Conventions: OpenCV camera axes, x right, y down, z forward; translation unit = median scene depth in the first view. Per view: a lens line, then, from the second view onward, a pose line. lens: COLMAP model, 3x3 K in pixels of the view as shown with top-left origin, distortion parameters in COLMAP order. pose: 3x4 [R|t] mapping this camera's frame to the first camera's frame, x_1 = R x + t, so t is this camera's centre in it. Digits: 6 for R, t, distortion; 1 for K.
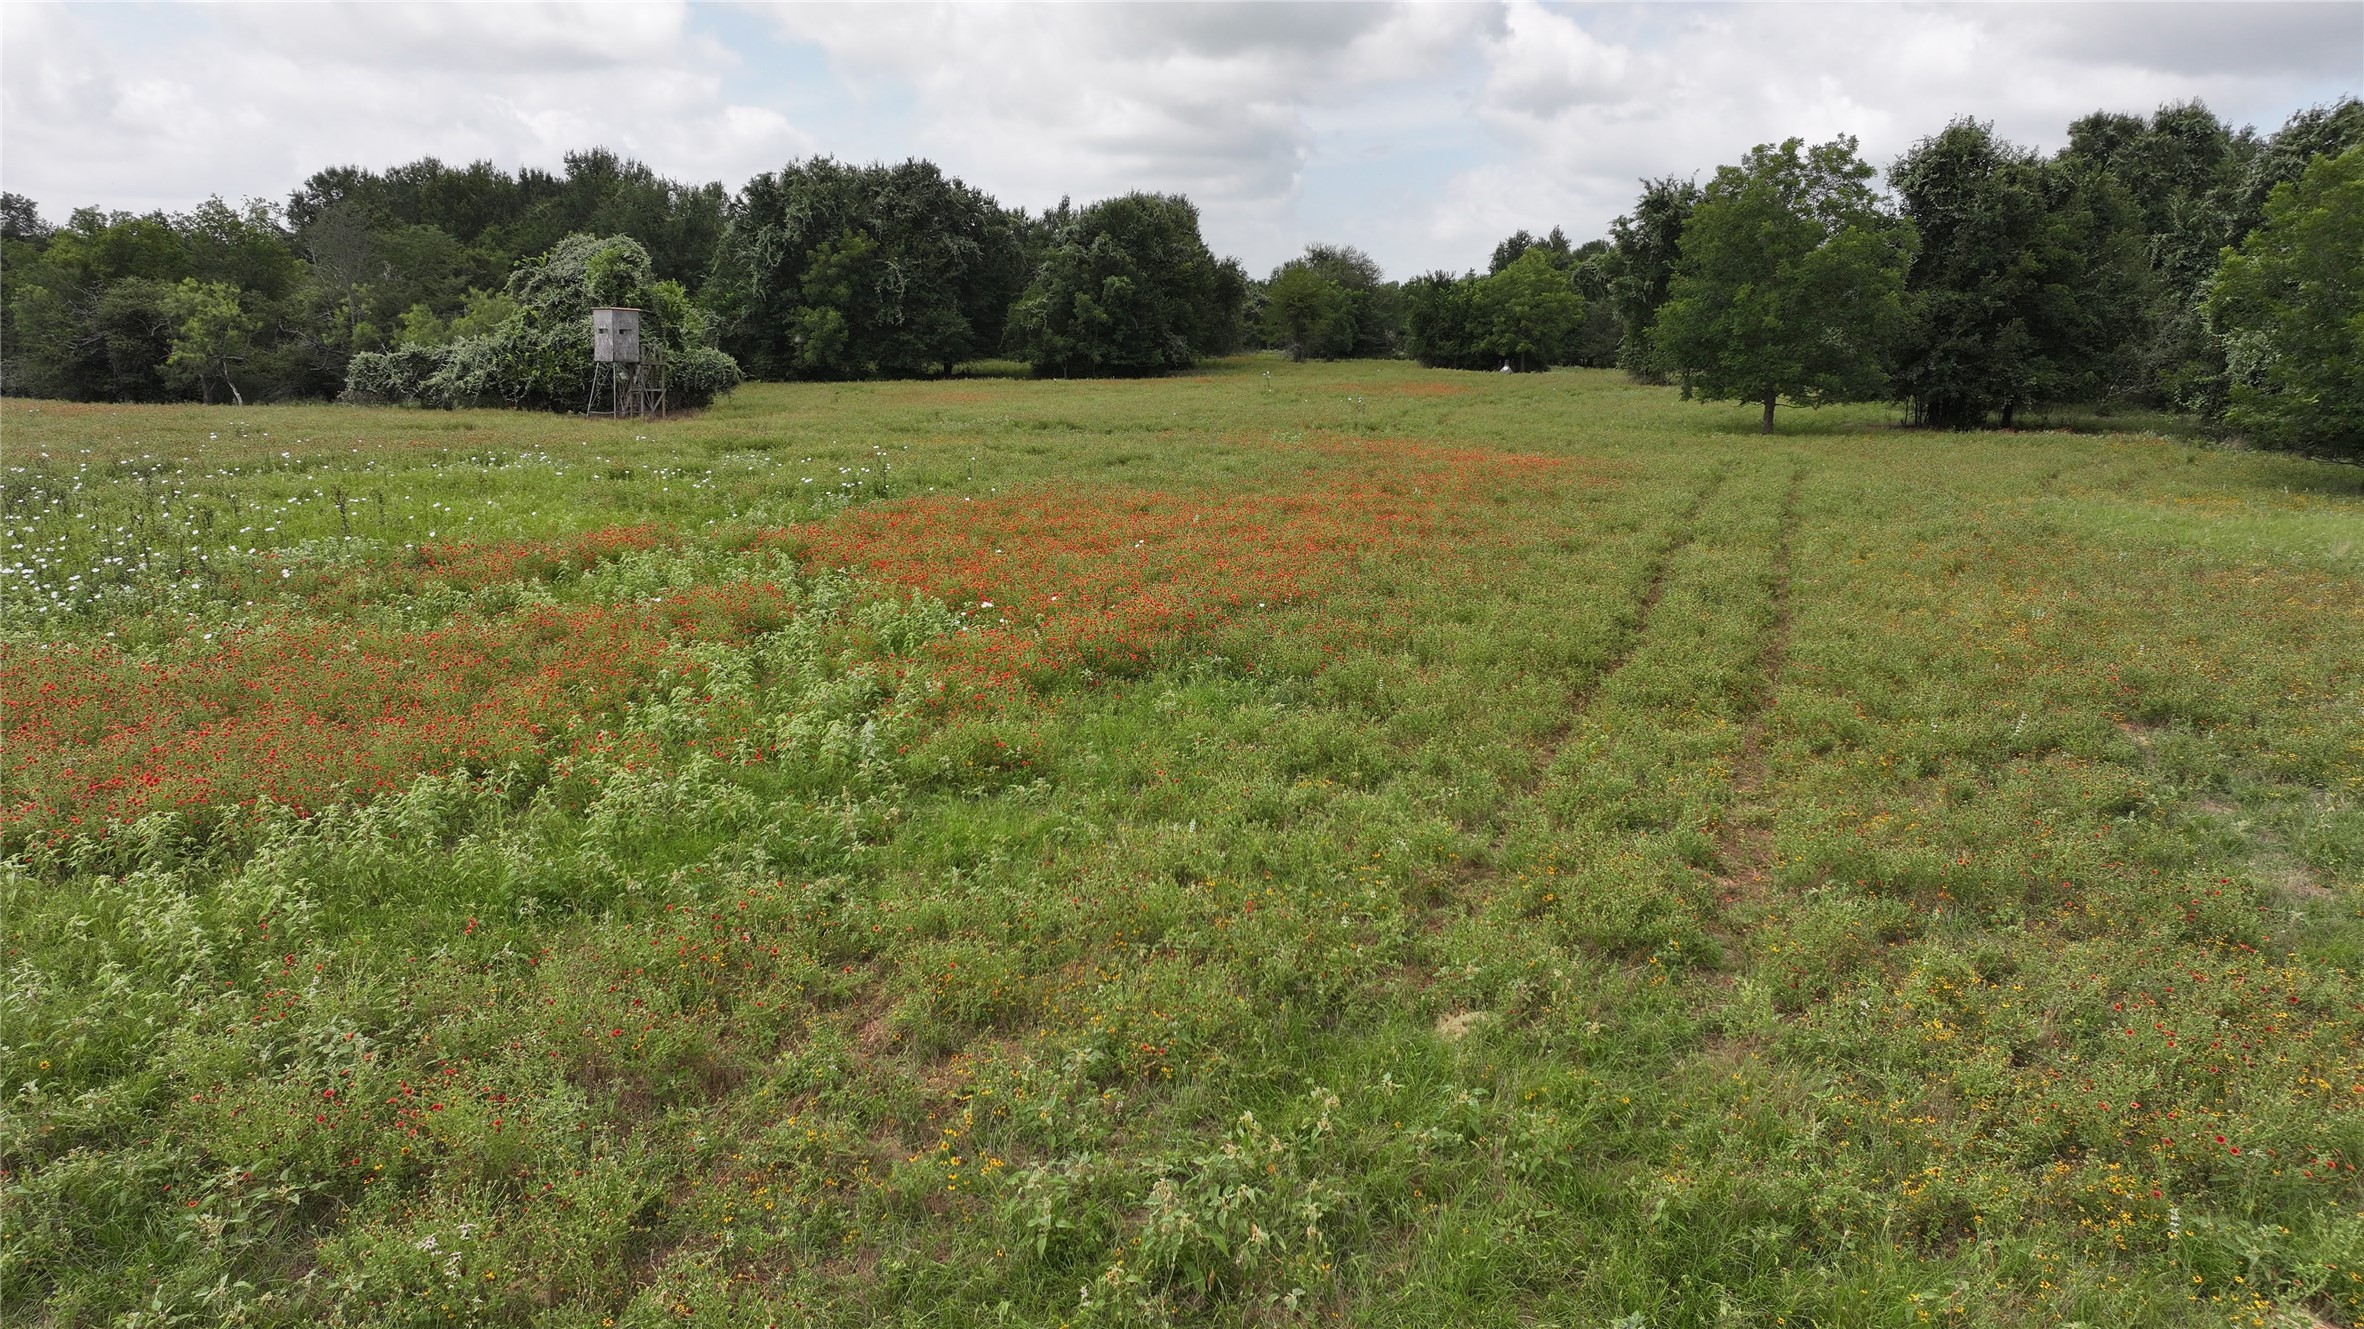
lens RADIAL K [[1654.4, 0, 1194.0], [0, 1654.4, 665.6], [0, 0, 1]] dist [0.011055, -0.004496]
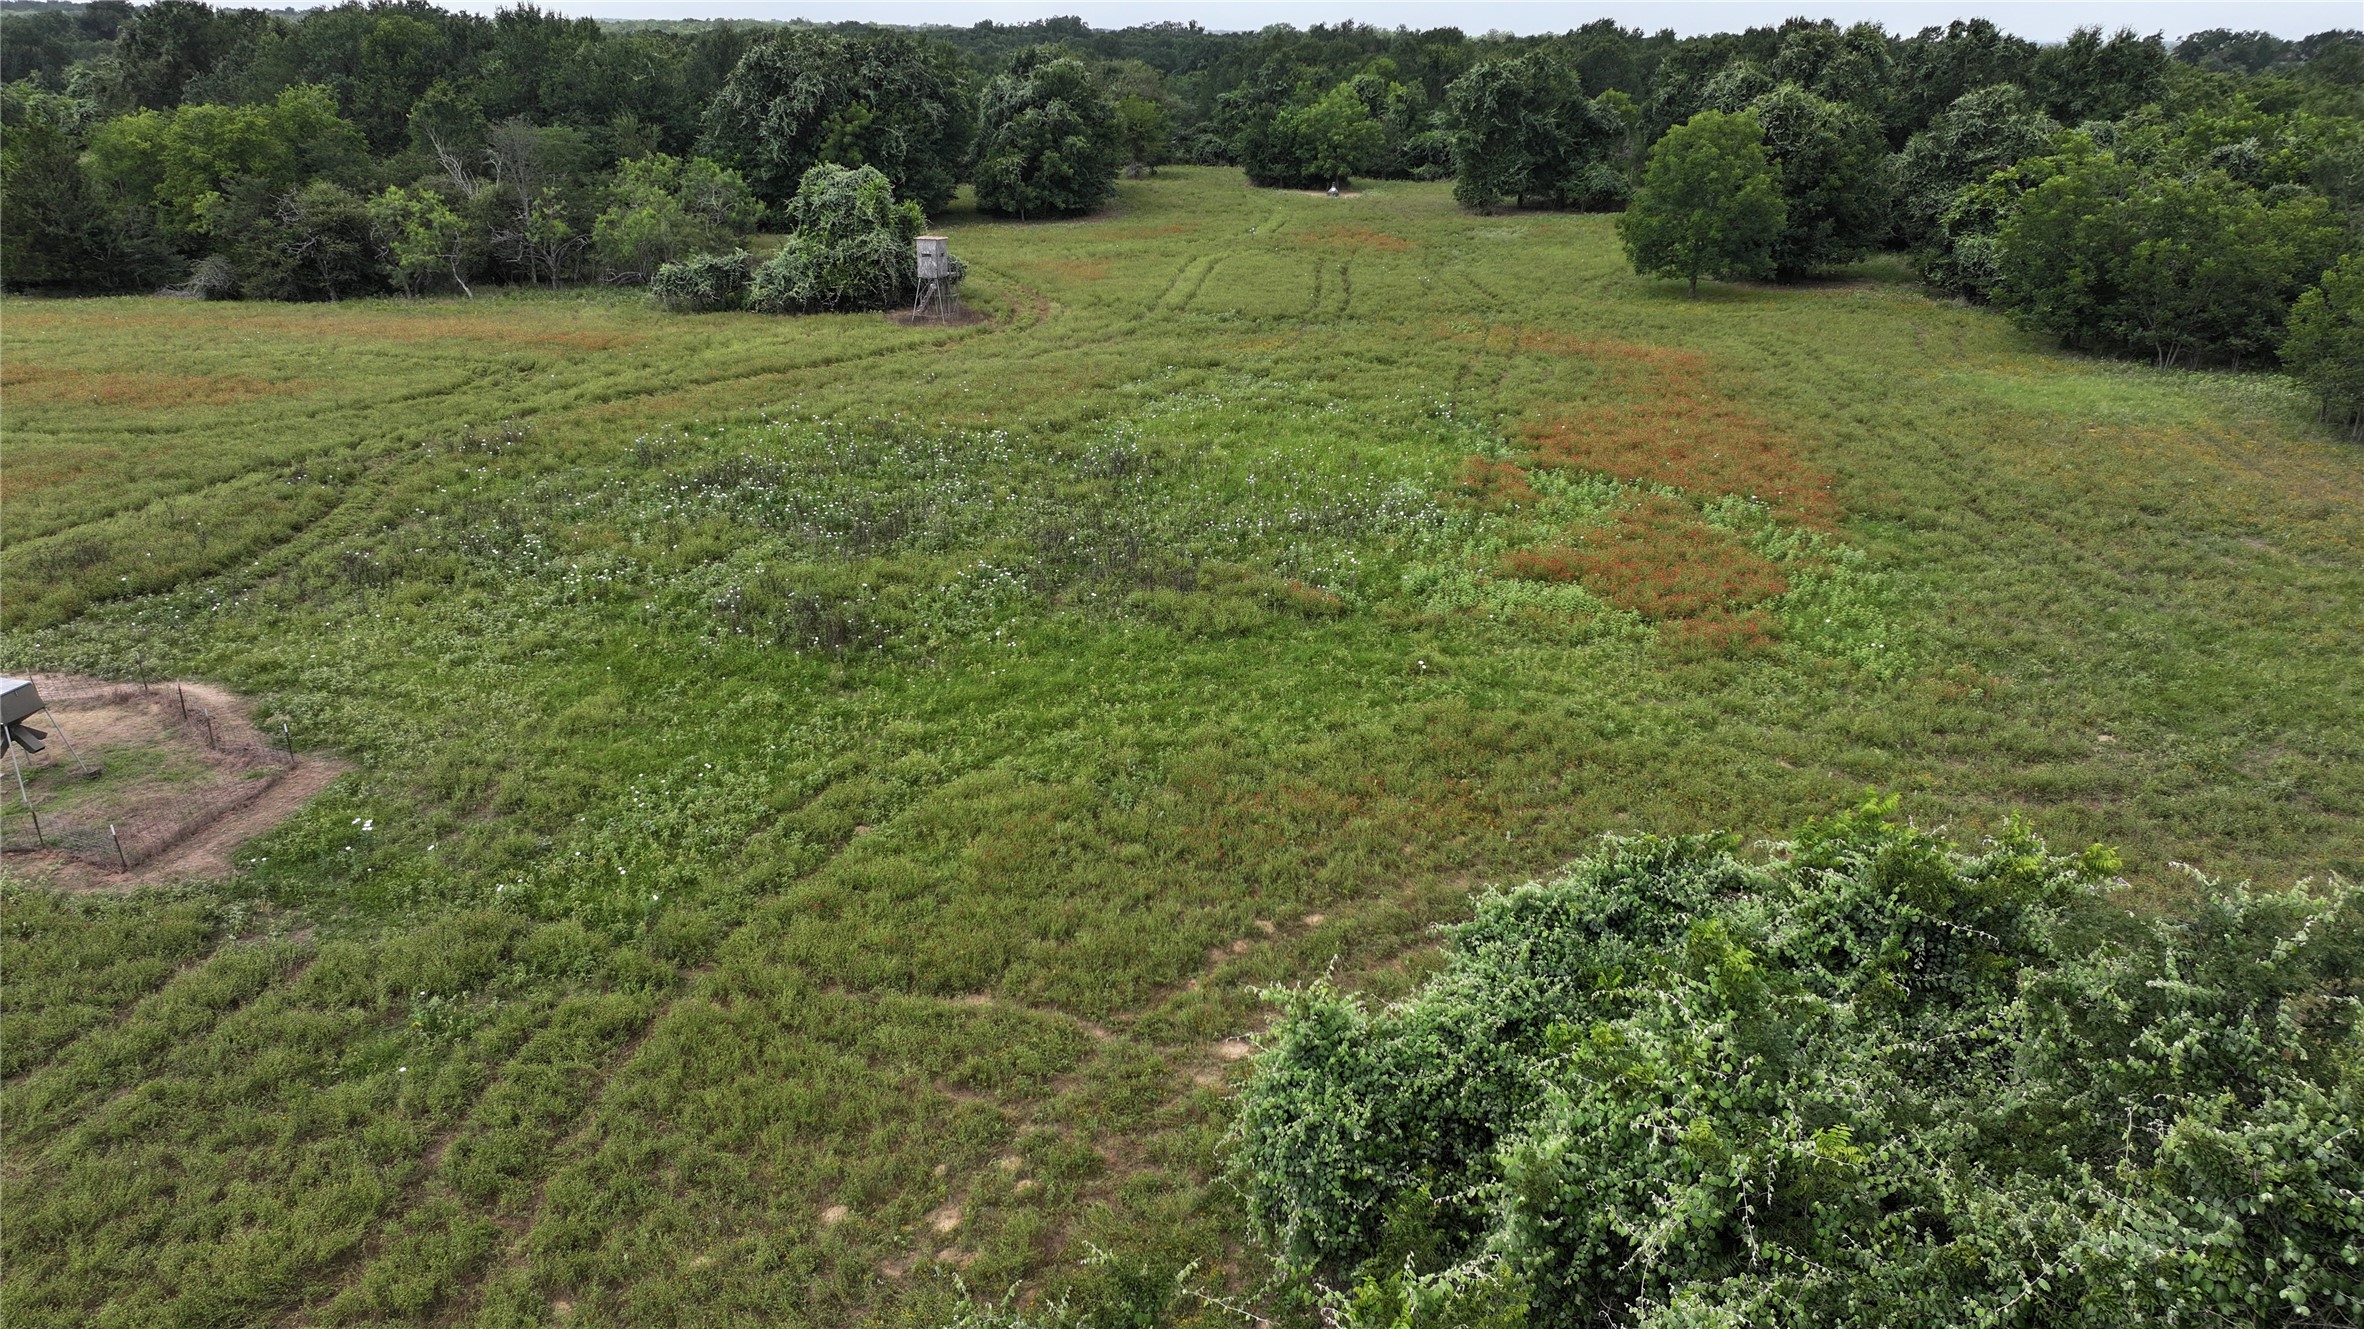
lens RADIAL K [[1654.4, 0, 1194.0], [0, 1654.4, 665.6], [0, 0, 1]] dist [0.011055, -0.004496]
pose [[0.959822, -0.106250, 0.259718, -0.531379], [0.062896, 0.983455, 0.169885, -0.086145], [-0.273471, -0.146724, 0.950624, -0.410093]]
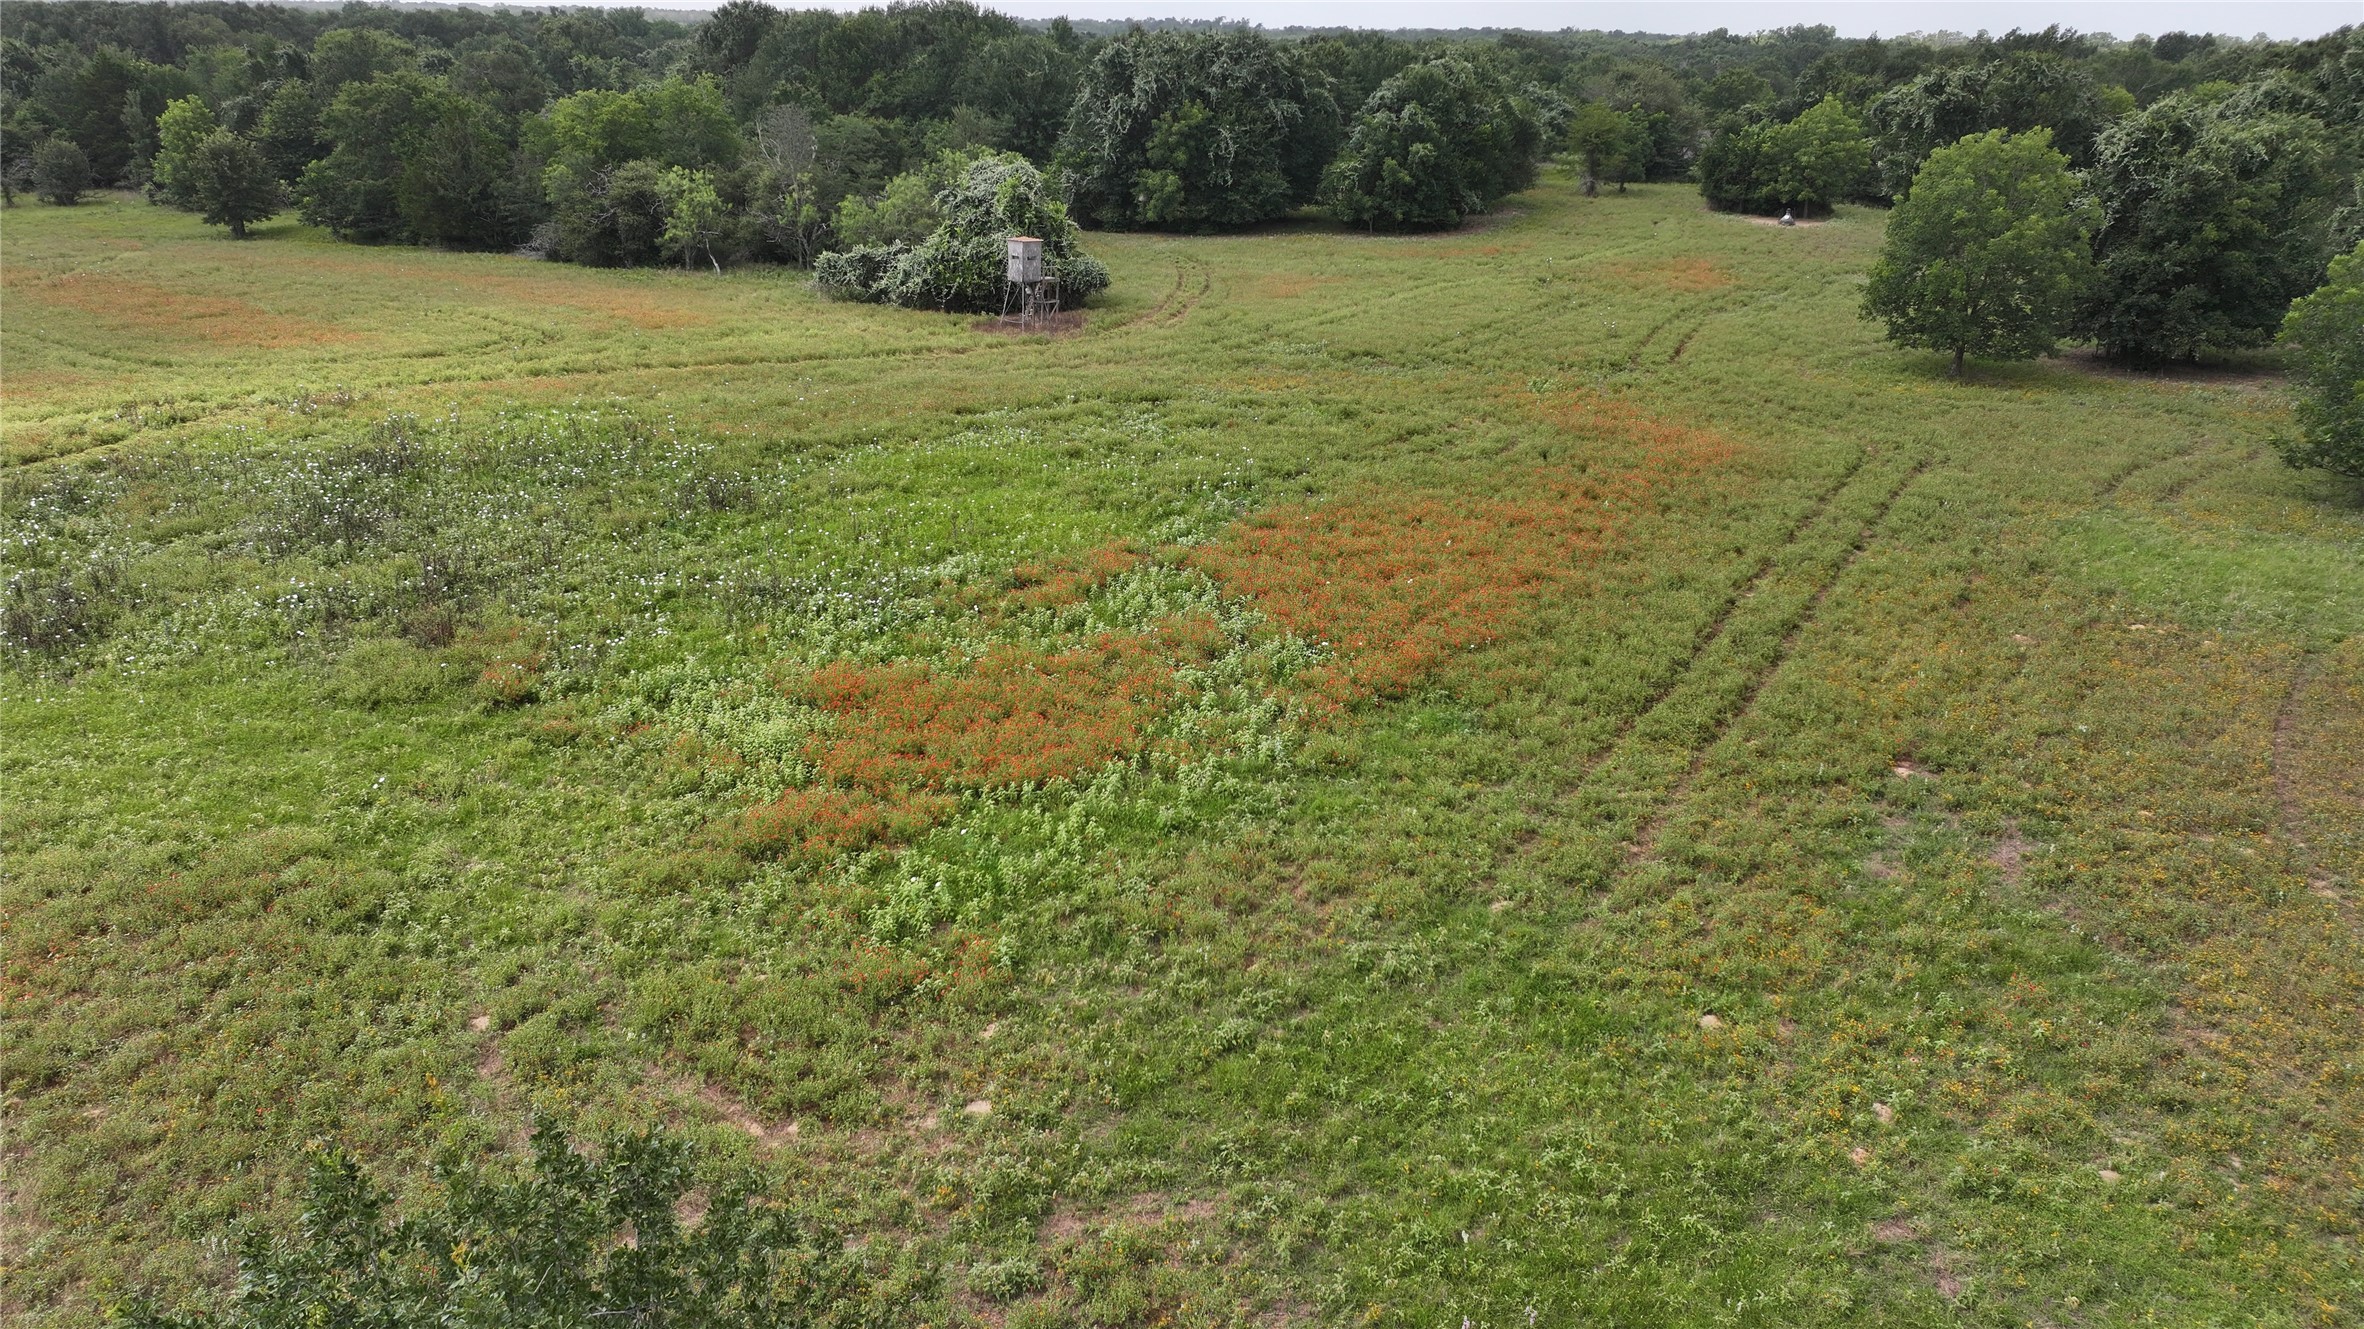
lens RADIAL K [[1654.4, 0, 1194.0], [0, 1654.4, 665.6], [0, 0, 1]] dist [0.011055, -0.004496]
pose [[0.984414, 0.062301, -0.164460, 0.012926], [-0.036086, 0.986807, 0.157826, -0.095715], [0.172123, -0.149431, 0.973675, -0.278219]]
